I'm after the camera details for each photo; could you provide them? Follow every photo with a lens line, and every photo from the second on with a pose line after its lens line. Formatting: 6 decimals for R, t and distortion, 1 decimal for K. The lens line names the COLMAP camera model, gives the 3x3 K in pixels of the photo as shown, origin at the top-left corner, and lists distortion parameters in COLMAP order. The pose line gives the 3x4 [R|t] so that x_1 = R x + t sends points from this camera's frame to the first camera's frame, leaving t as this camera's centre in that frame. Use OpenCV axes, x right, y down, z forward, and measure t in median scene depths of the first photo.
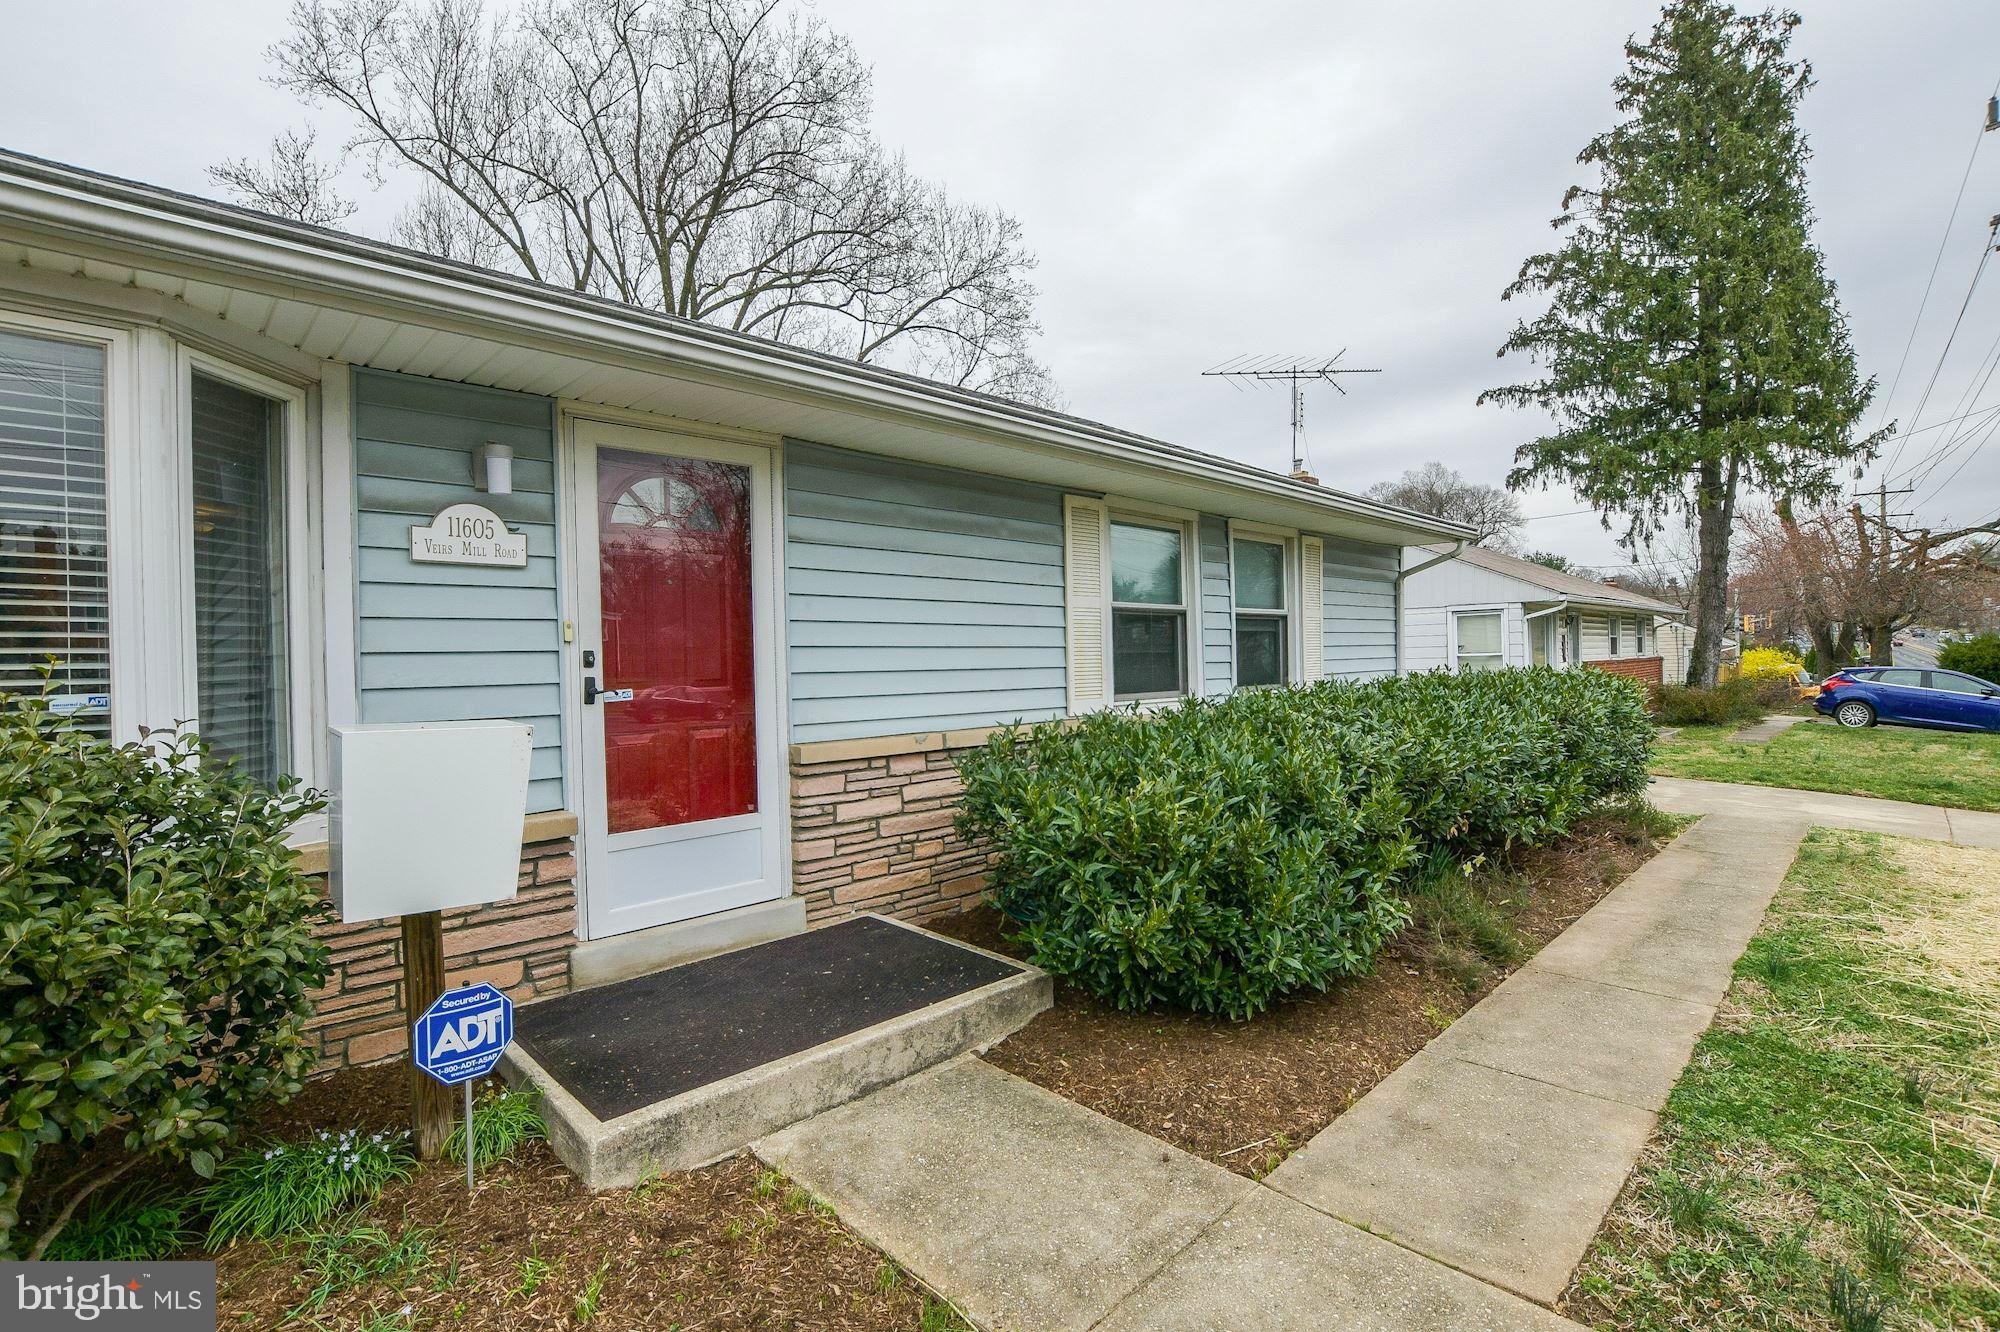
lens RADIAL K [[848.7, 0, 998.8], [0, 848.7, 660.0], [0, 0, 1]] dist [-0.000857, 0.000012]
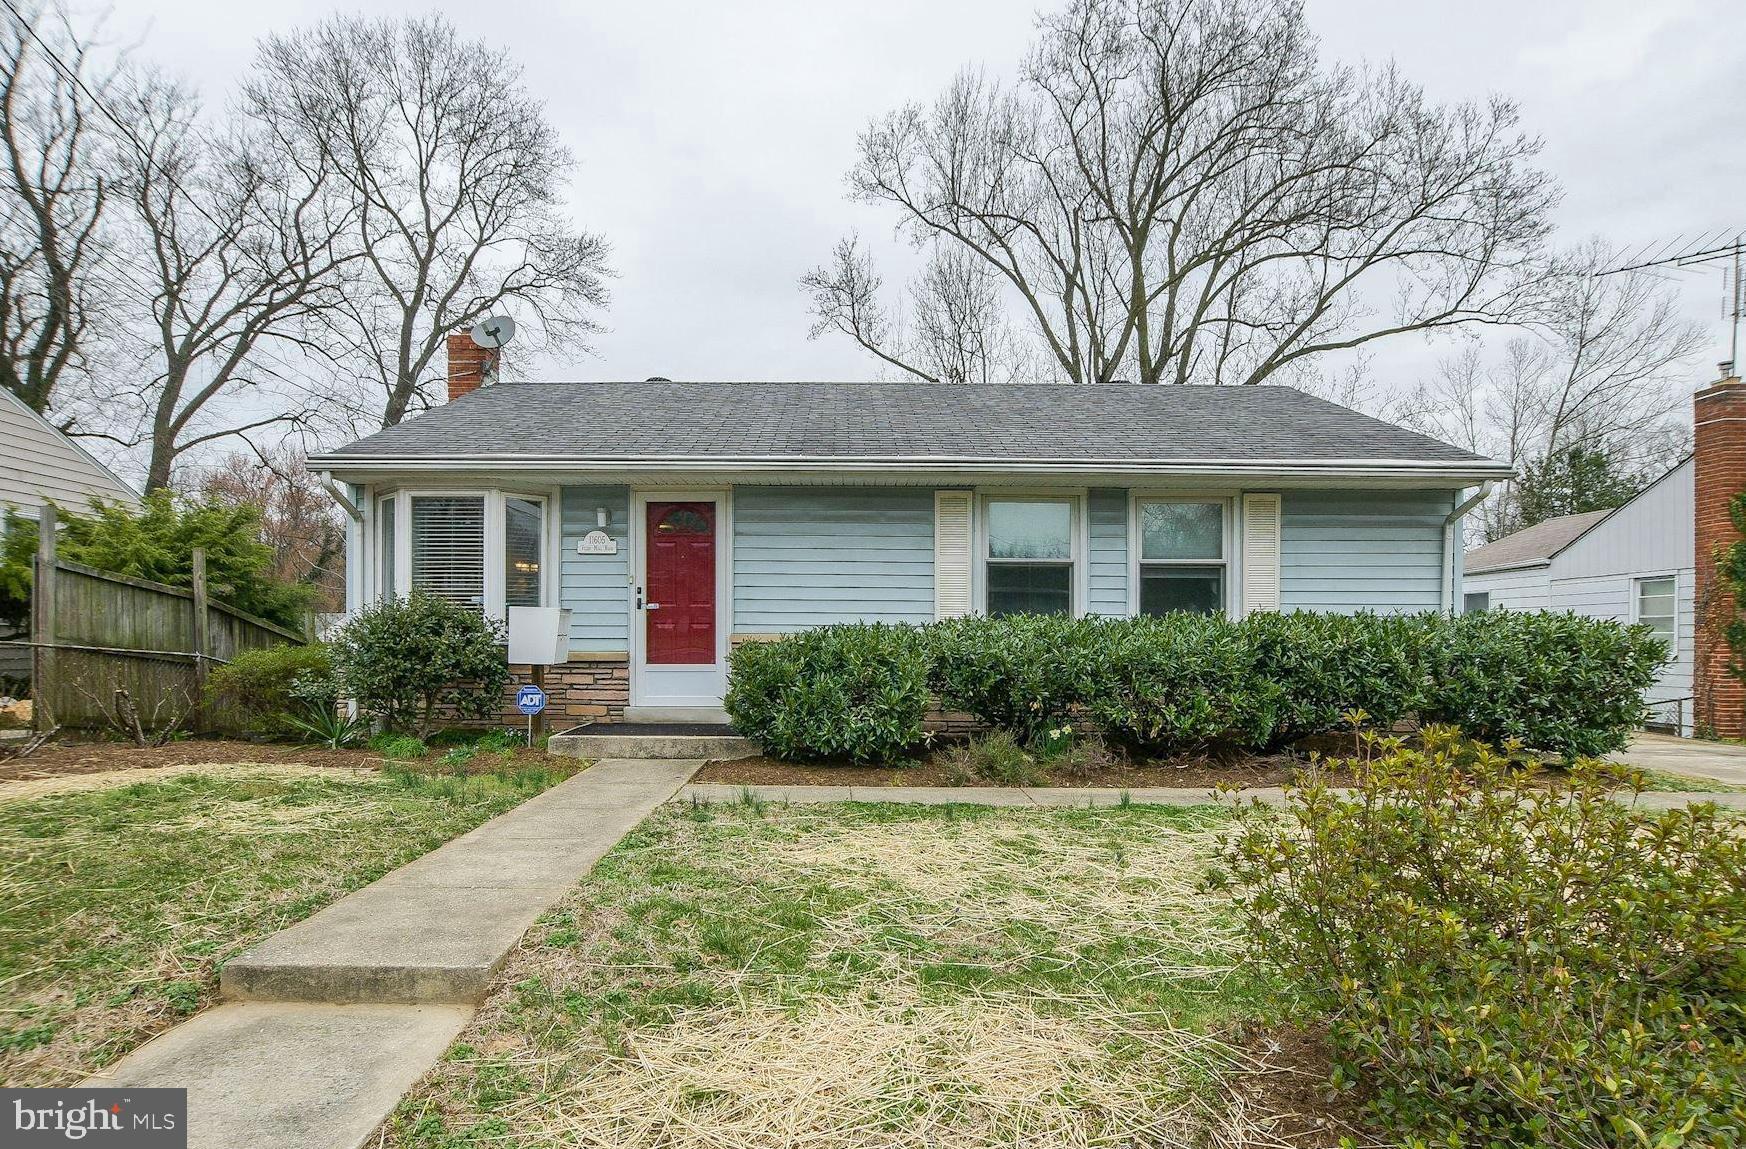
lens RADIAL K [[806.2, 0, 849.0], [0, 806.2, 626.2], [0, 0, 1]] dist [-0.031202, 0.004710]
pose [[0.764200, 0.020356, -0.644657, 1.221247], [-0.018162, 0.999785, 0.010040, 0.056224], [0.644723, 0.004036, 0.764406, -0.304777]]
